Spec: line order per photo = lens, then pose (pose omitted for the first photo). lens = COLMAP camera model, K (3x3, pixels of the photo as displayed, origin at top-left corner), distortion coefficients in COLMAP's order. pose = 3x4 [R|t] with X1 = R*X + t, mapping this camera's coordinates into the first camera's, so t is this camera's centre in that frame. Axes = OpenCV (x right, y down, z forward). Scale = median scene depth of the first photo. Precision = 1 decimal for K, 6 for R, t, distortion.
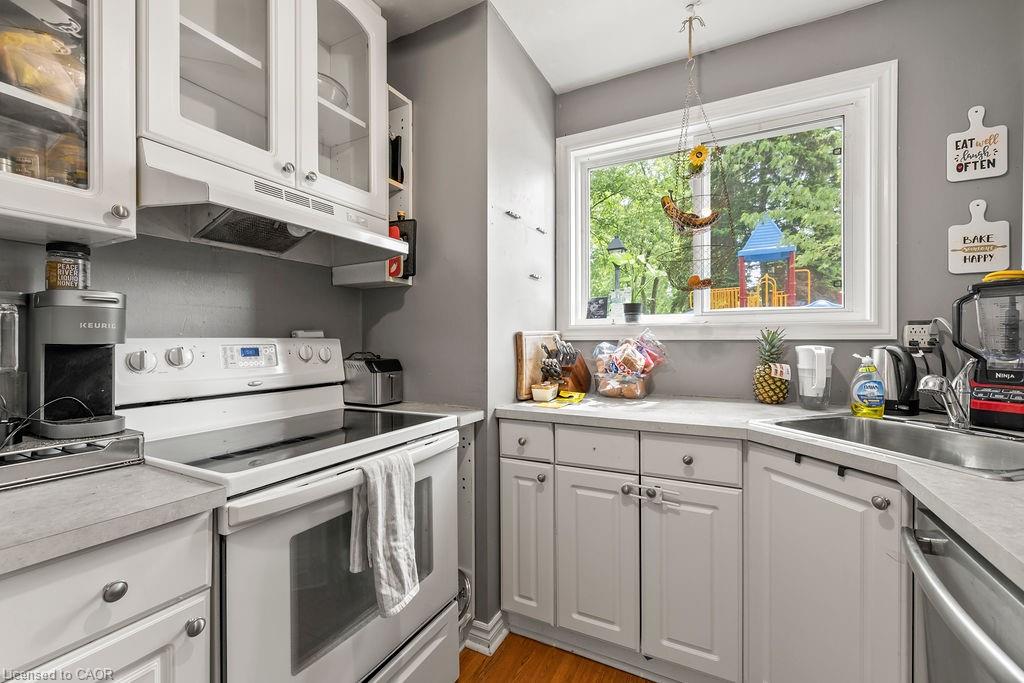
lens RADIAL K [[428.6, 0, 513.3], [0, 428.6, 339.6], [0, 0, 1]] dist [-0.002146, 0.000241]
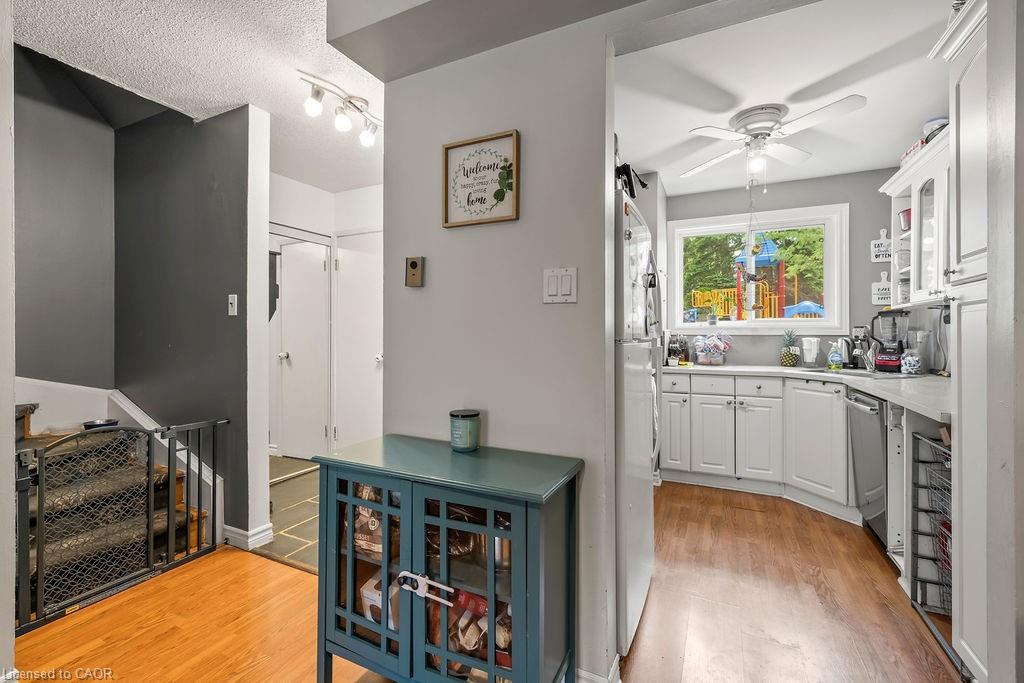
lens RADIAL K [[428.6, 0, 515.0], [0, 428.6, 328.3], [0, 0, 1]] dist [-0.002146, 0.000241]
pose [[0.999580, 0.004786, 0.028567, -0.834312], [-0.004406, 0.999901, -0.013353, 0.002201], [-0.028628, 0.013222, 0.999503, -1.092307]]
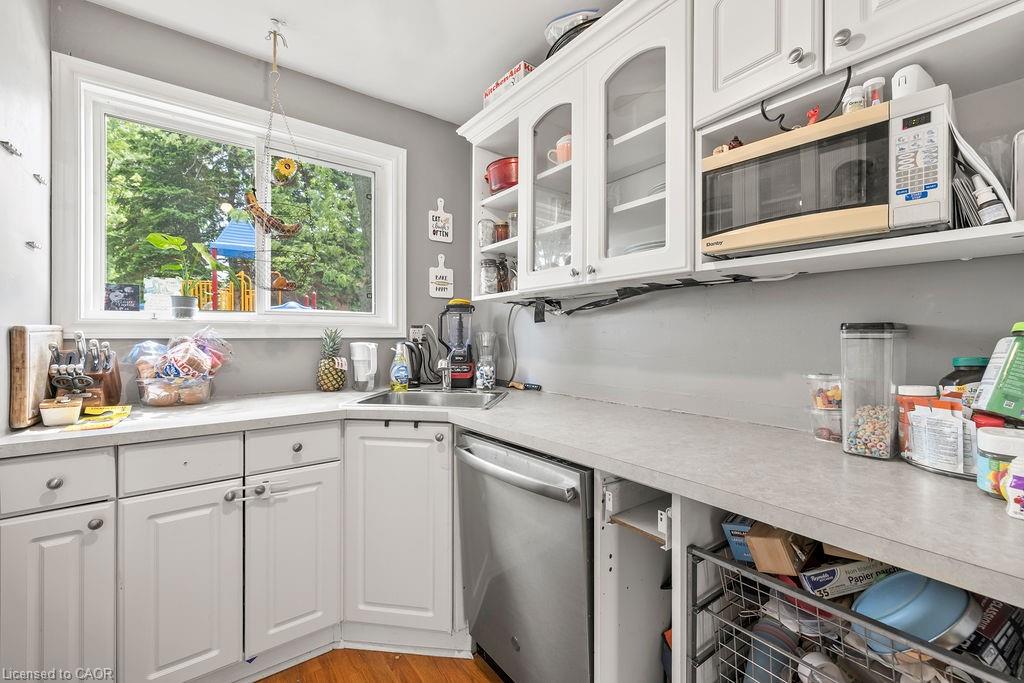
lens RADIAL K [[428.6, 0, 511.9], [0, 428.6, 335.7], [0, 0, 1]] dist [-0.002146, 0.000241]
pose [[0.430393, 0.004575, 0.902630, -0.295803], [0.001031, 0.999984, -0.005560, 0.001958], [-0.902641, 0.003324, 0.430381, 0.028594]]
